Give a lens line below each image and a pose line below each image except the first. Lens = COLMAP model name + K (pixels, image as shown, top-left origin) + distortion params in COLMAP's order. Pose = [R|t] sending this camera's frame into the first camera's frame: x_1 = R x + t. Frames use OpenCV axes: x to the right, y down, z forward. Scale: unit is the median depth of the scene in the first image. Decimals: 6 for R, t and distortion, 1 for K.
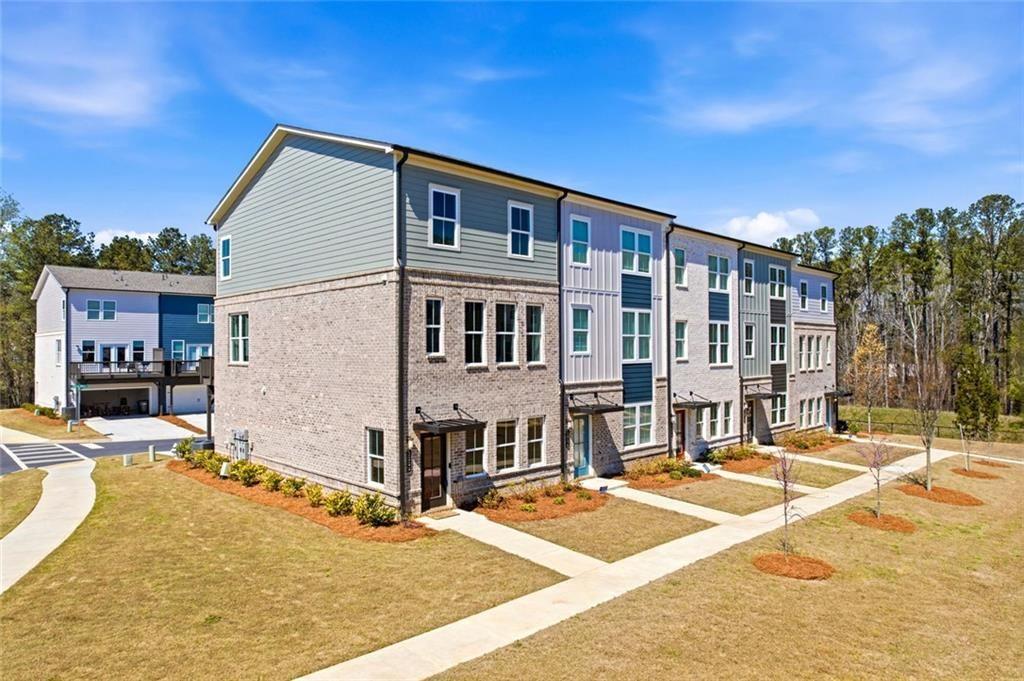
lens RADIAL K [[649.2, 0, 512.0], [0, 649.2, 340.5], [0, 0, 1]] dist [0.000492, 0.000365]
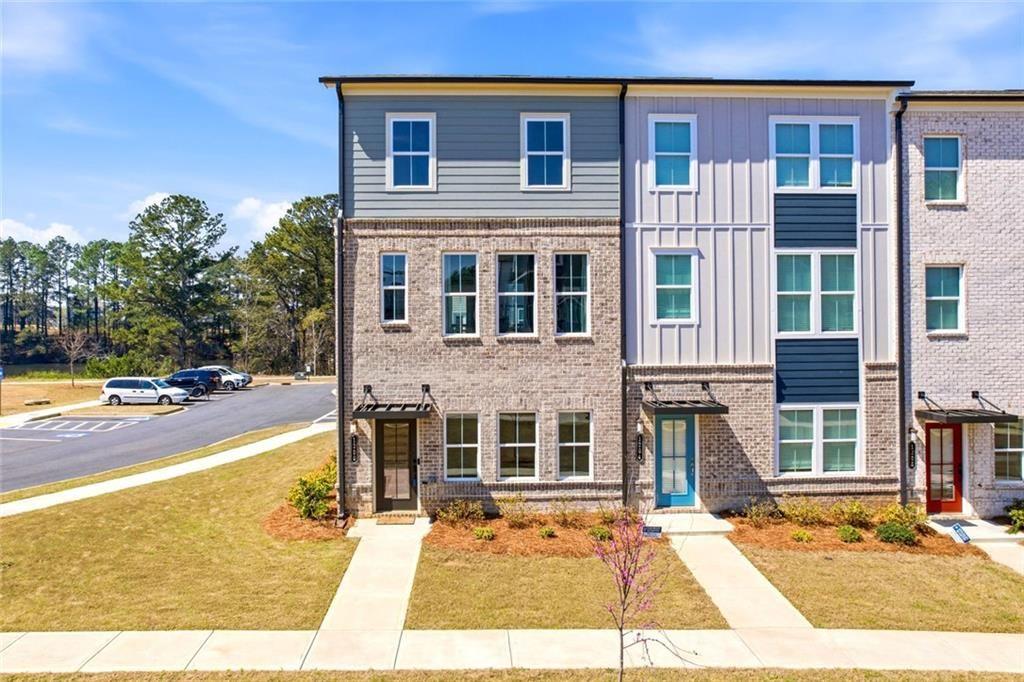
lens RADIAL K [[668.1, 0, 509.9], [0, 668.1, 316.3], [0, 0, 1]] dist [-0.018913, 0.001040]
pose [[0.740703, -0.006243, -0.671804, 0.456761], [0.010823, 0.999938, 0.002641, 0.011099], [0.671746, -0.009227, 0.740724, 0.397758]]
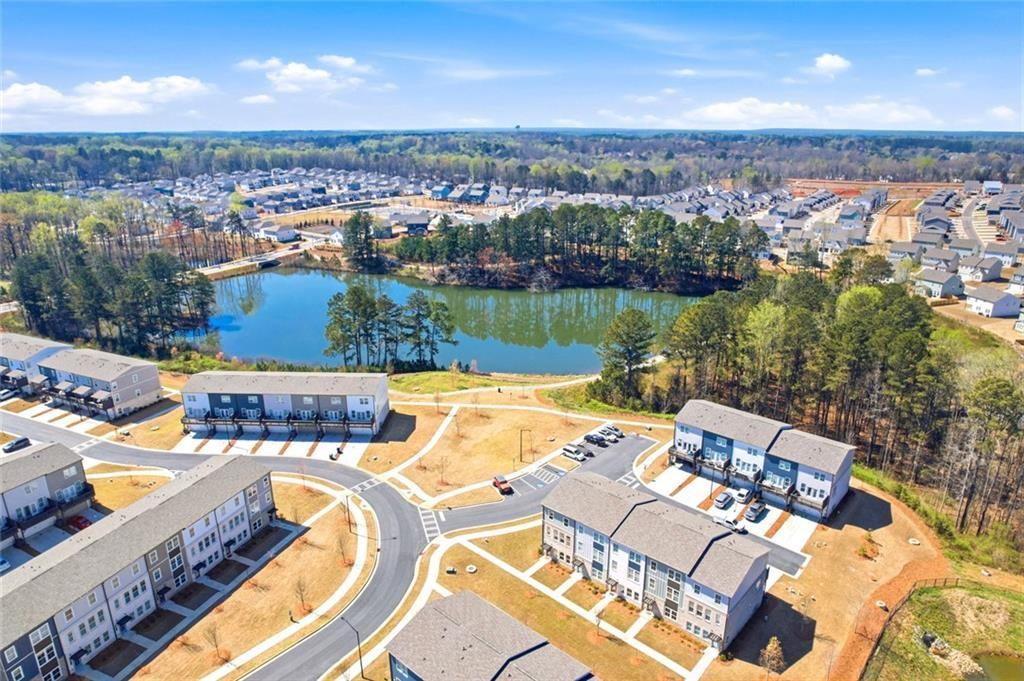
lens RADIAL K [[649.2, 0, 512.0], [0, 649.2, 340.5], [0, 0, 1]] dist [0.000492, 0.000365]
pose [[0.071460, 0.324220, -0.943279, 4.058490], [0.008718, 0.945457, 0.325629, -2.986484], [0.997405, -0.031493, 0.064736, 0.281148]]
